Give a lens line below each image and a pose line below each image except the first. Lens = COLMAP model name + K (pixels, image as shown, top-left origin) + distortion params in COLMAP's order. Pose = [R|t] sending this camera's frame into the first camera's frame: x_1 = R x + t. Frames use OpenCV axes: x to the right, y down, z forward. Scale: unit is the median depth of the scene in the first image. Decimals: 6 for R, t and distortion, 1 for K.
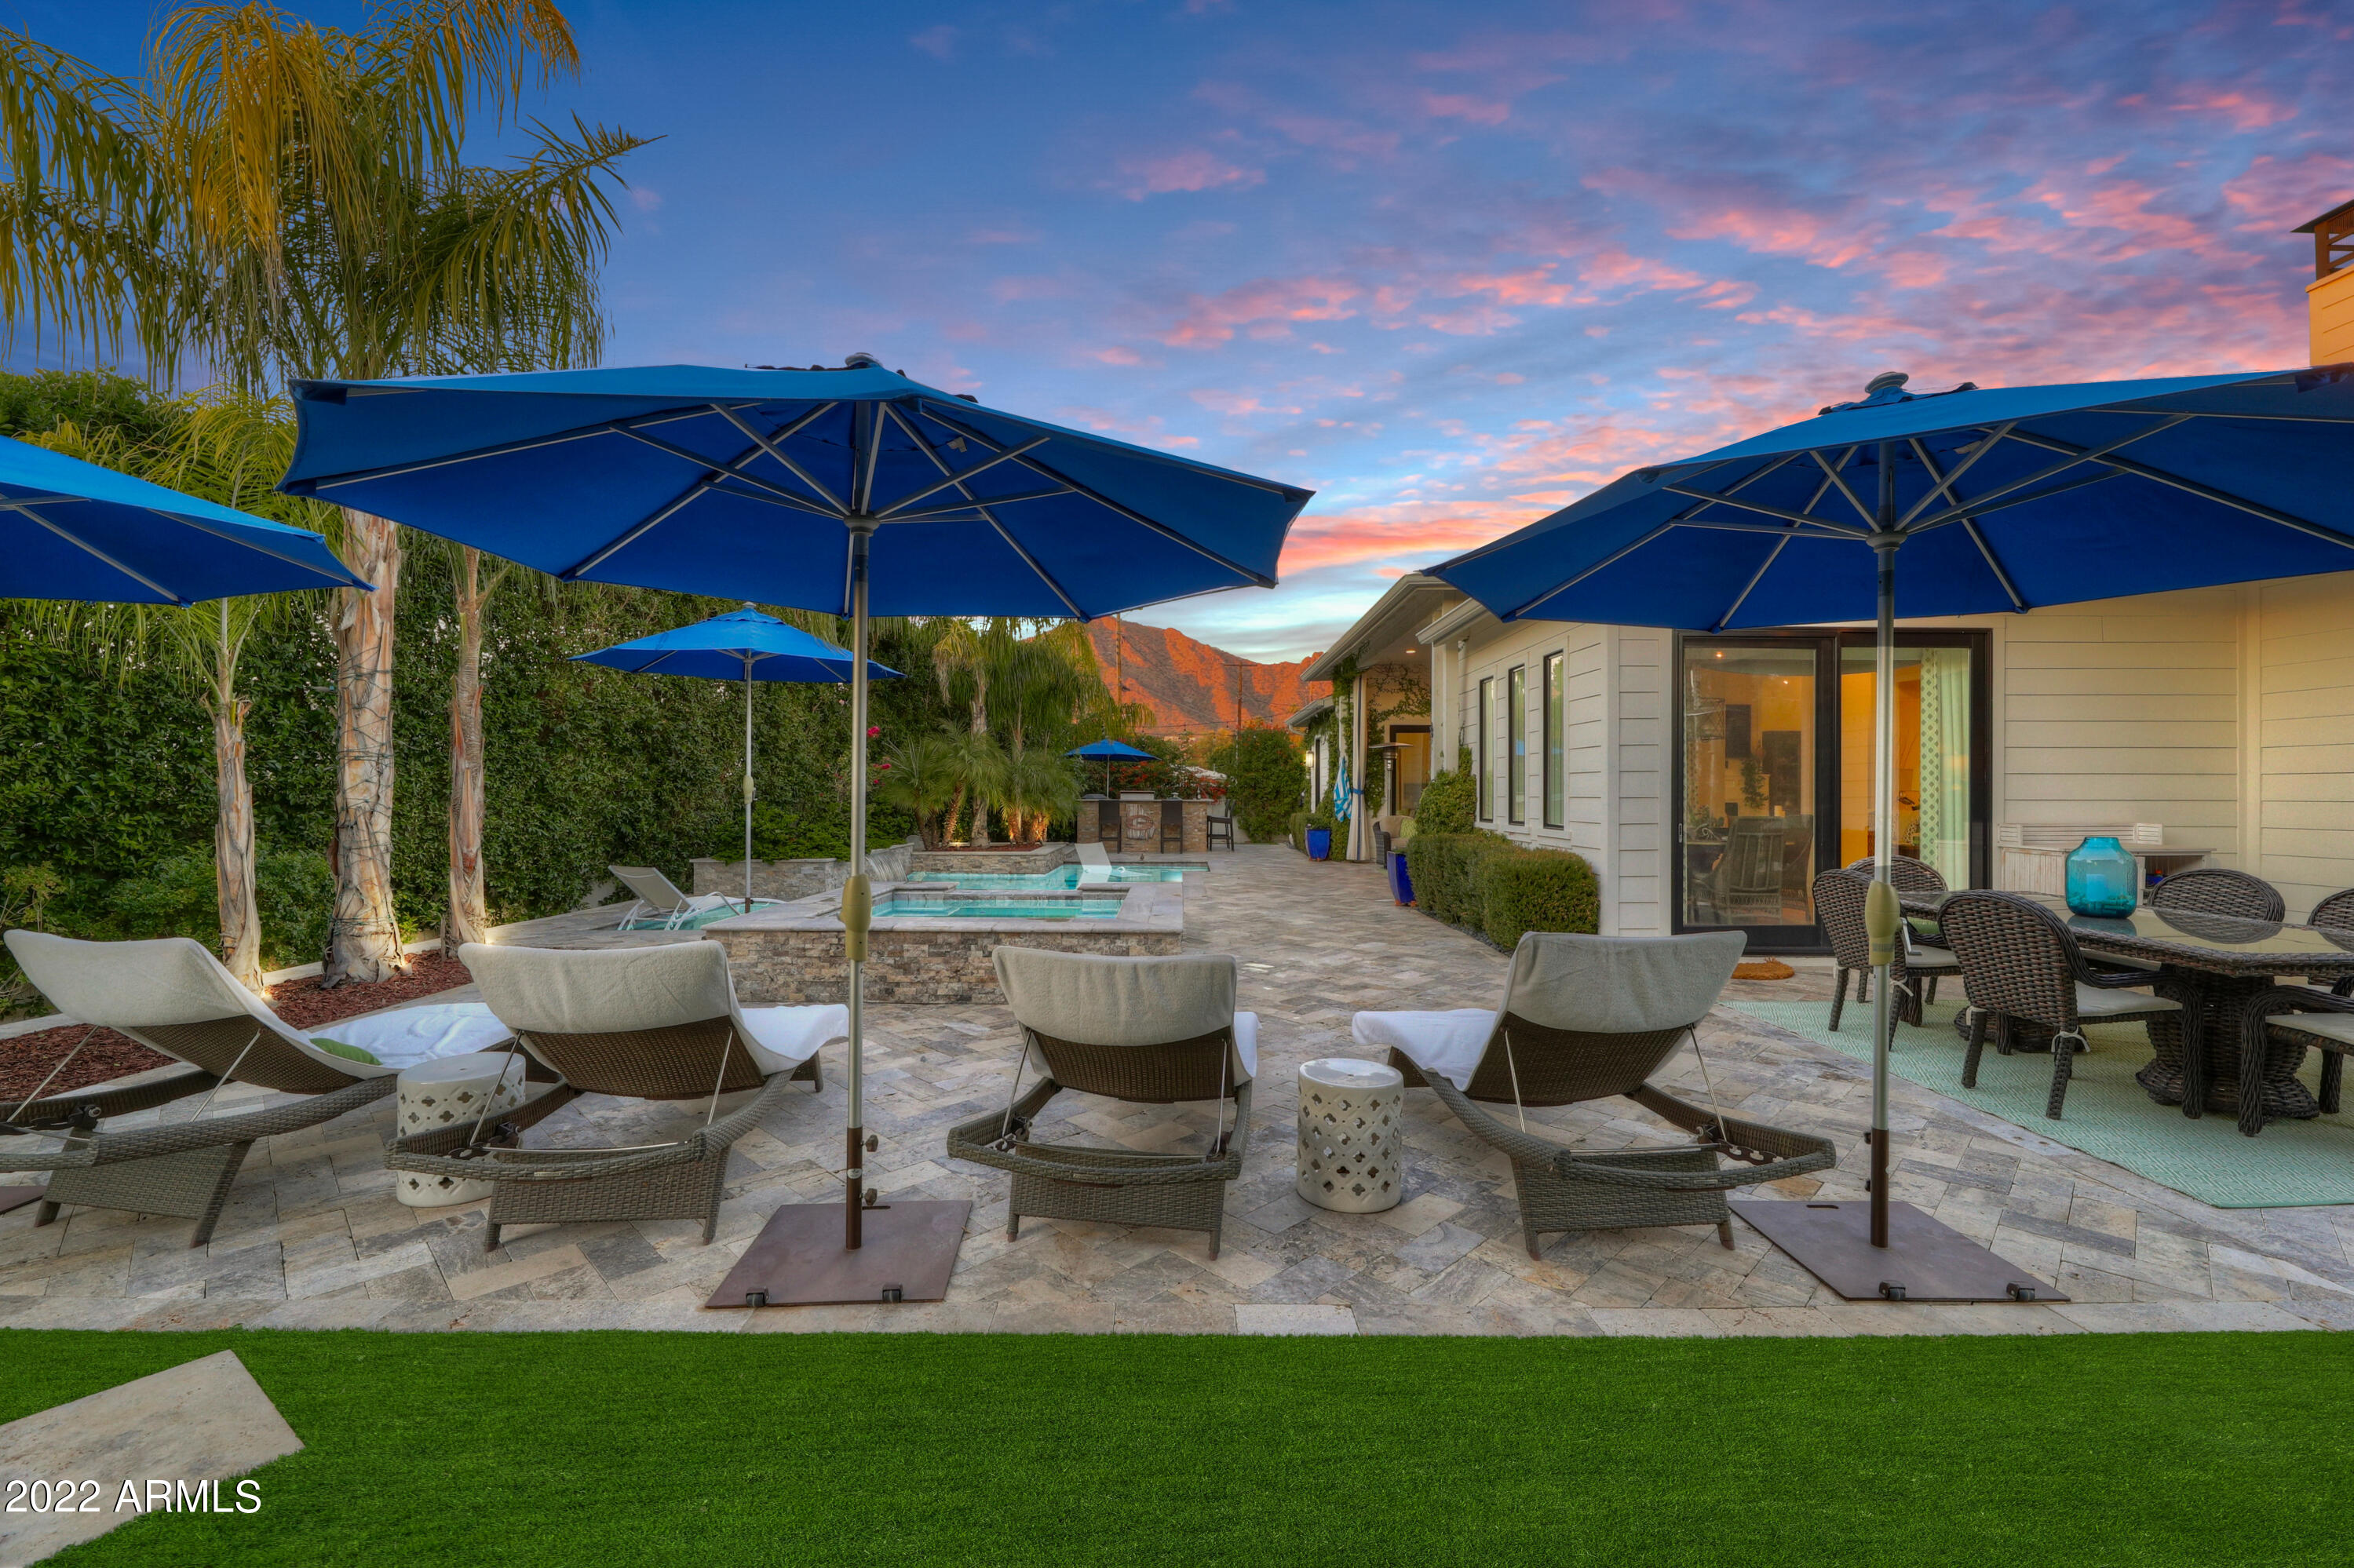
lens RADIAL K [[971.9, 0, 1163.2], [0, 971.9, 787.0], [0, 0, 1]] dist [0.001170, -0.002868]
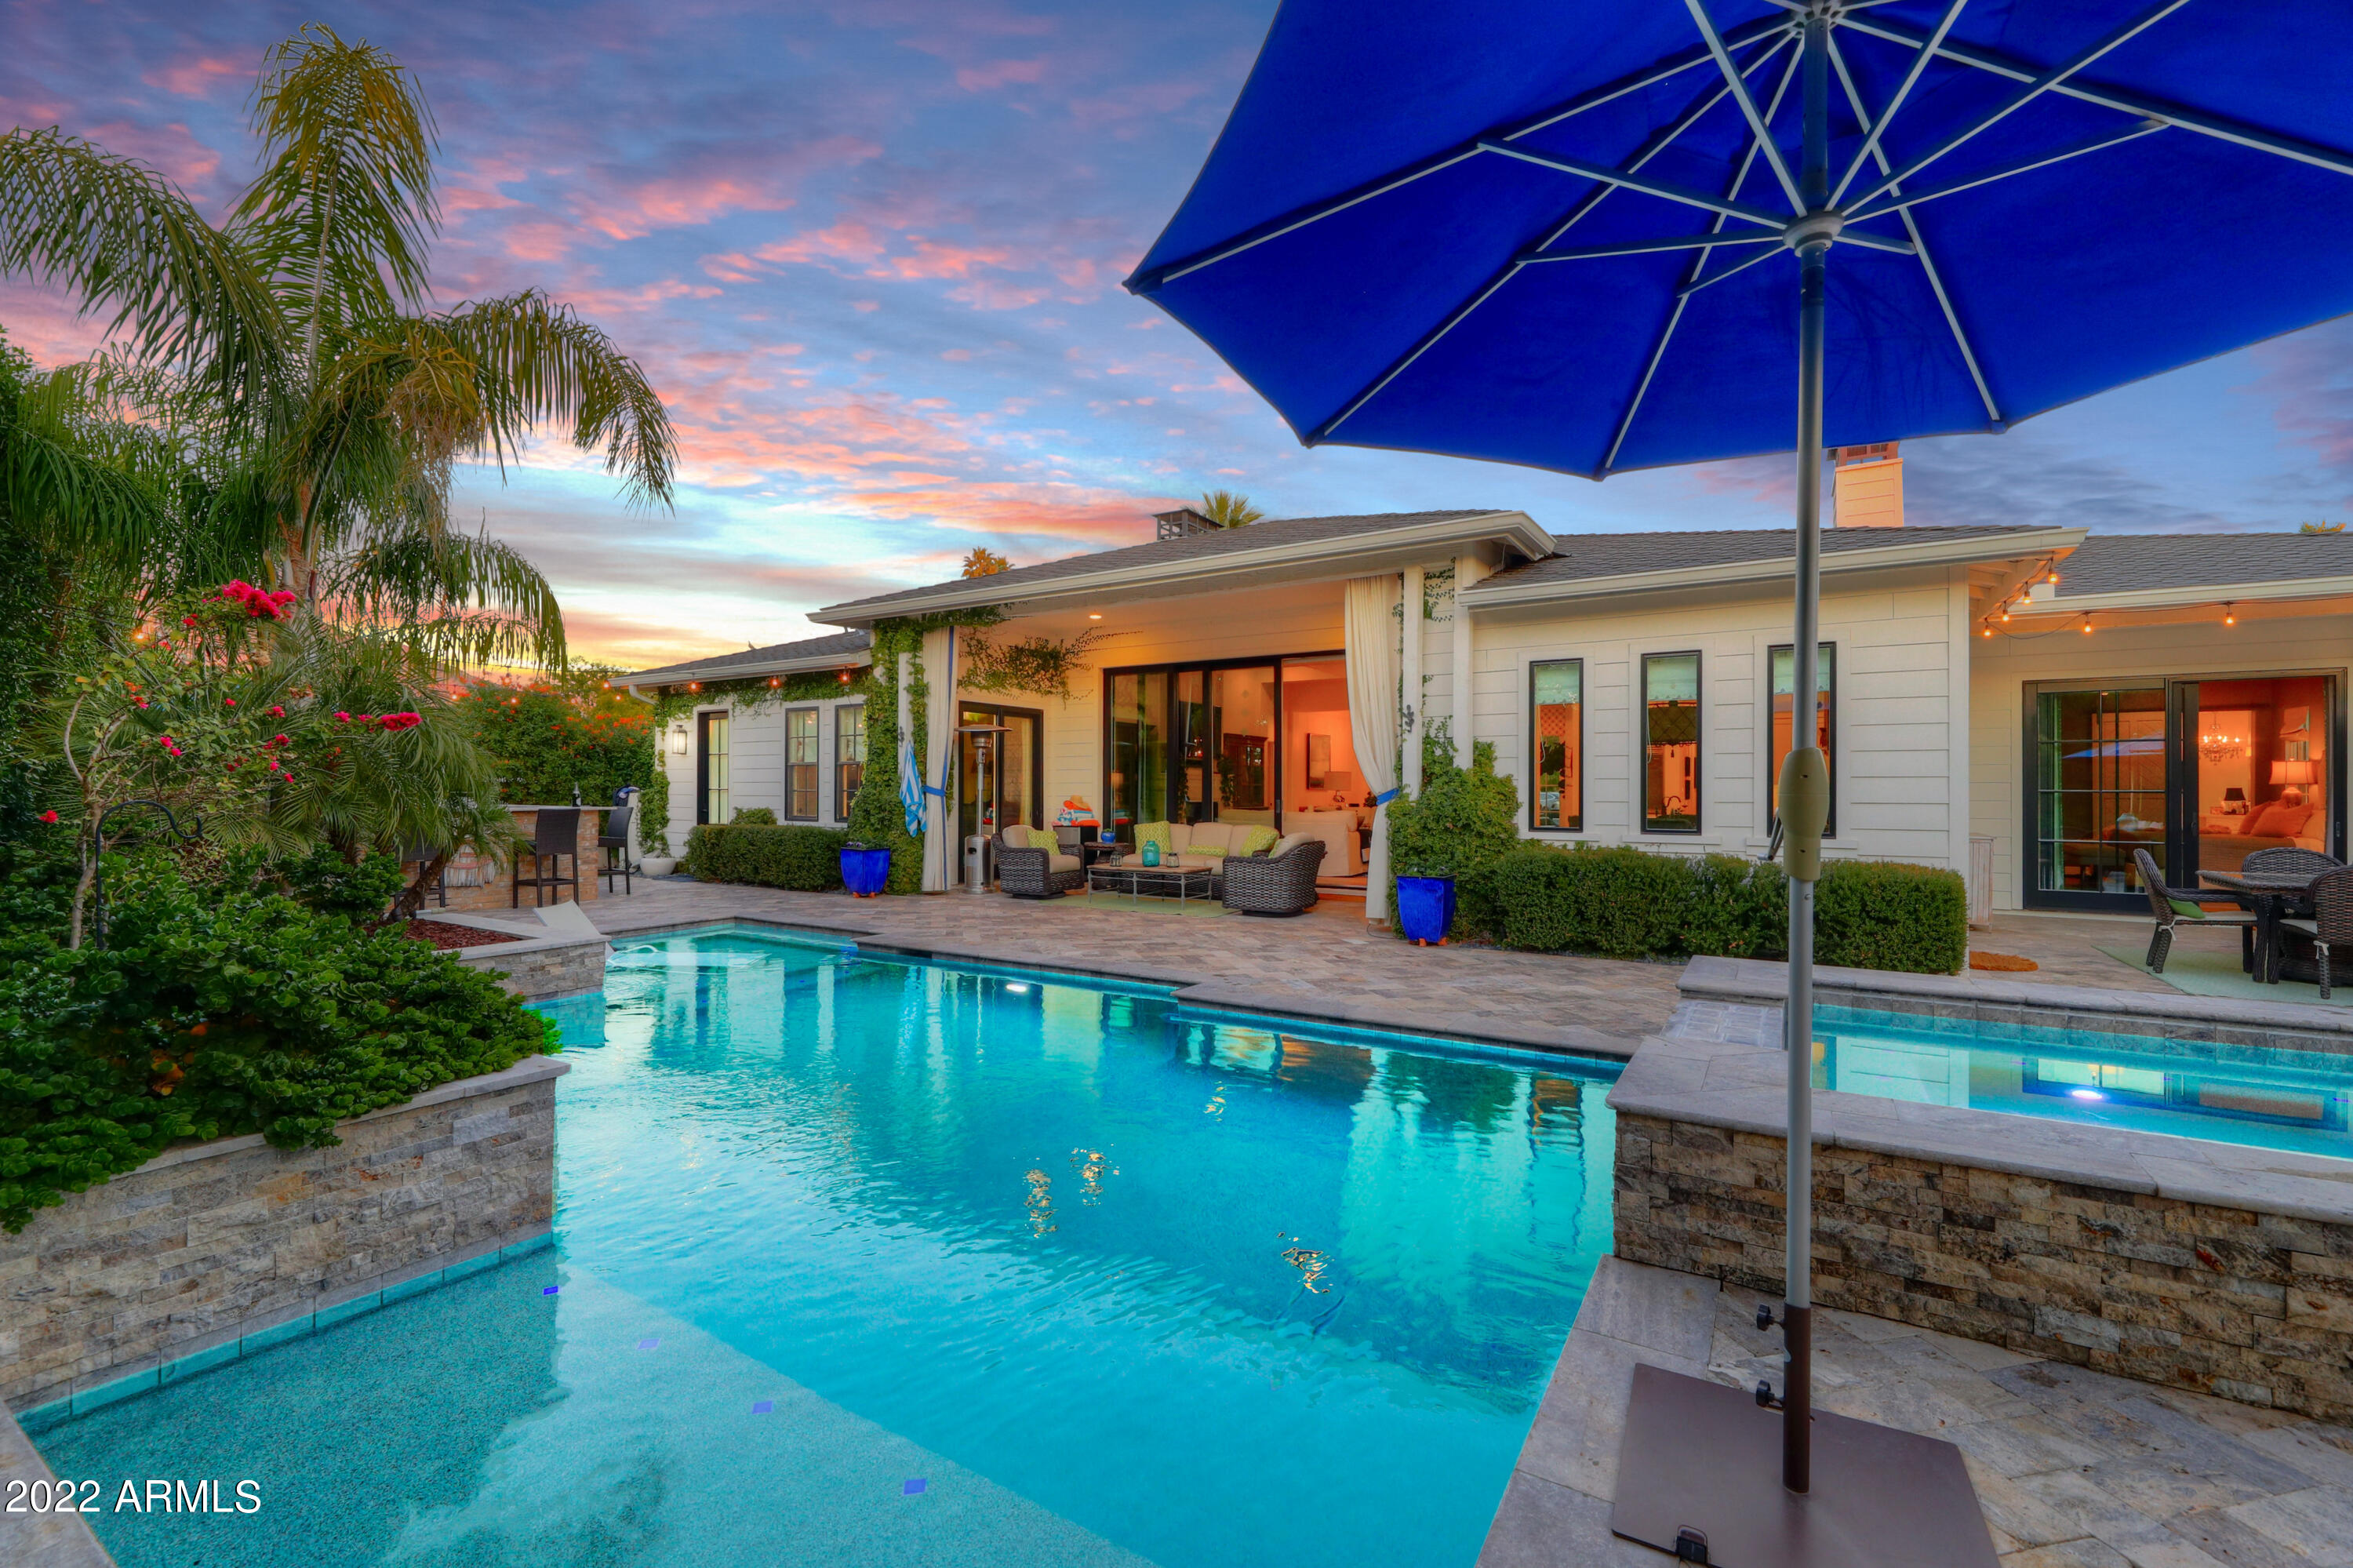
lens RADIAL K [[1009.2, 0, 1151.4], [0, 1009.2, 786.4], [0, 0, 1]] dist [-0.000612, -0.000707]
pose [[0.512681, 0.001170, 0.858579, -0.500671], [-0.005067, 0.999986, 0.001663, -0.002346], [-0.858564, -0.005202, 0.512679, 0.722315]]
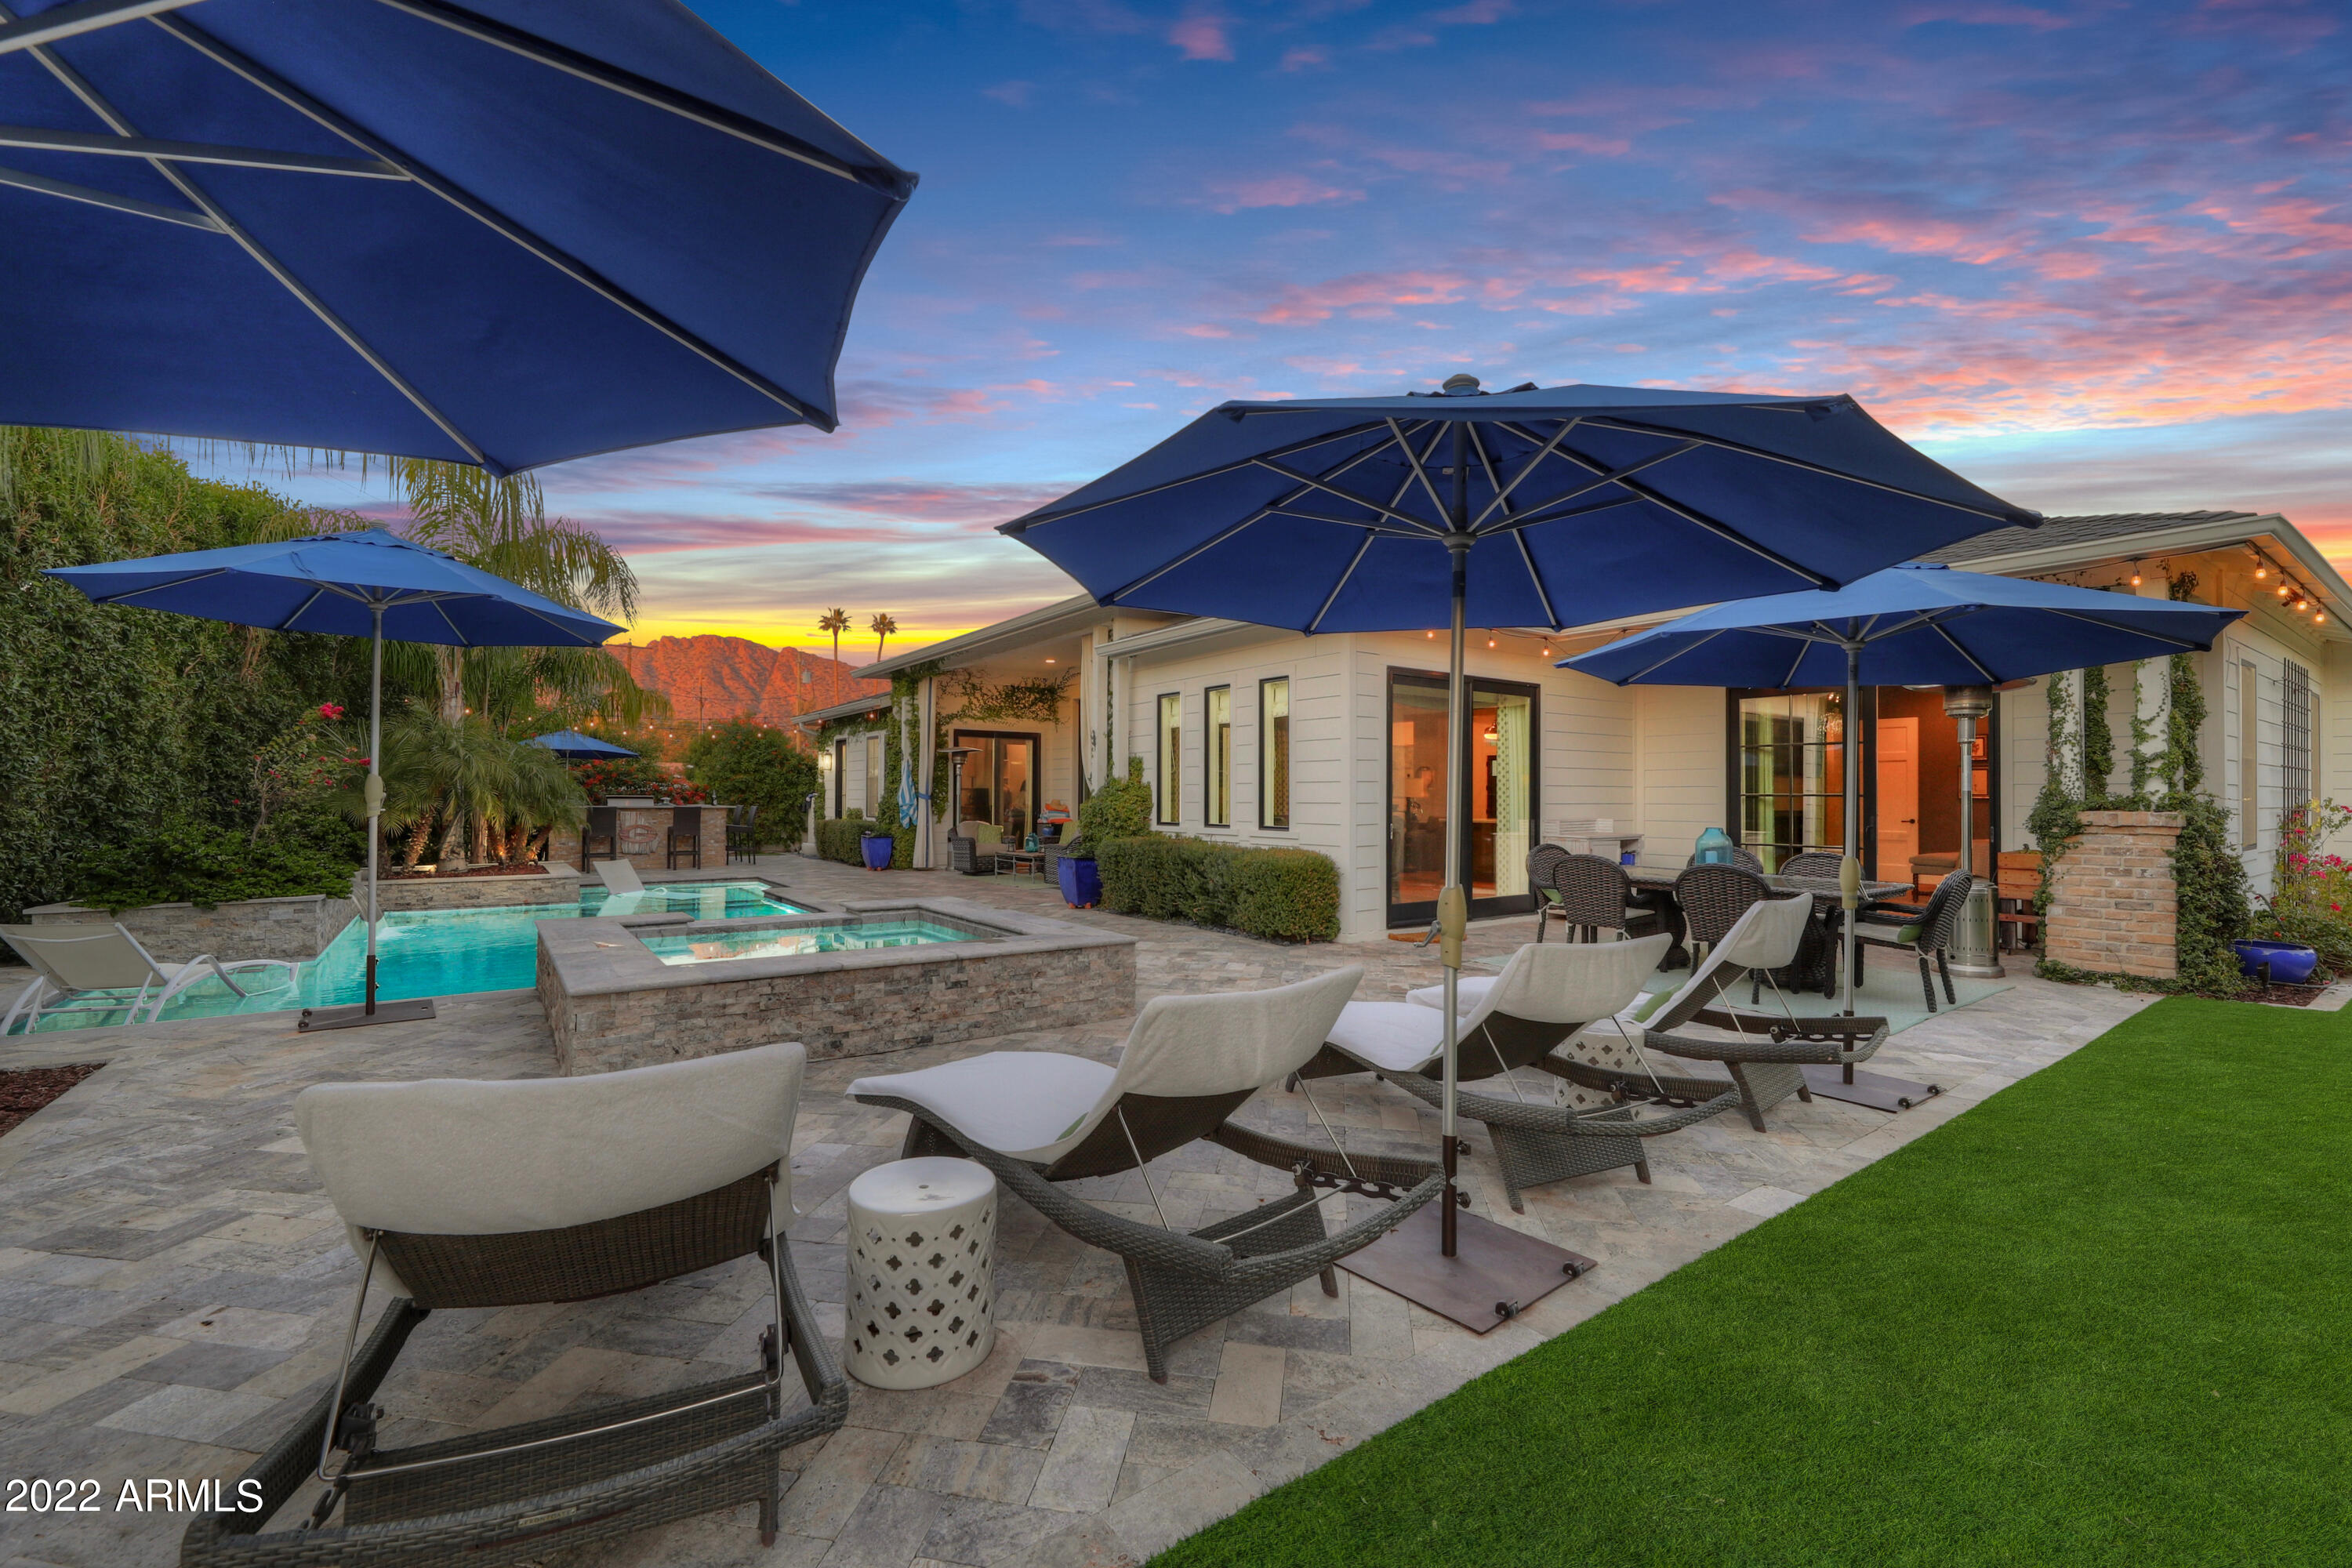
lens RADIAL K [[1001.8, 0, 1167.3], [0, 1001.8, 786.9], [0, 0, 1]] dist [-0.002011, -0.000671]
pose [[0.807278, 0.005879, 0.590142, -0.280557], [-0.003600, 0.999981, -0.005037, -0.001342], [-0.590161, 0.001941, 0.807283, 0.079772]]
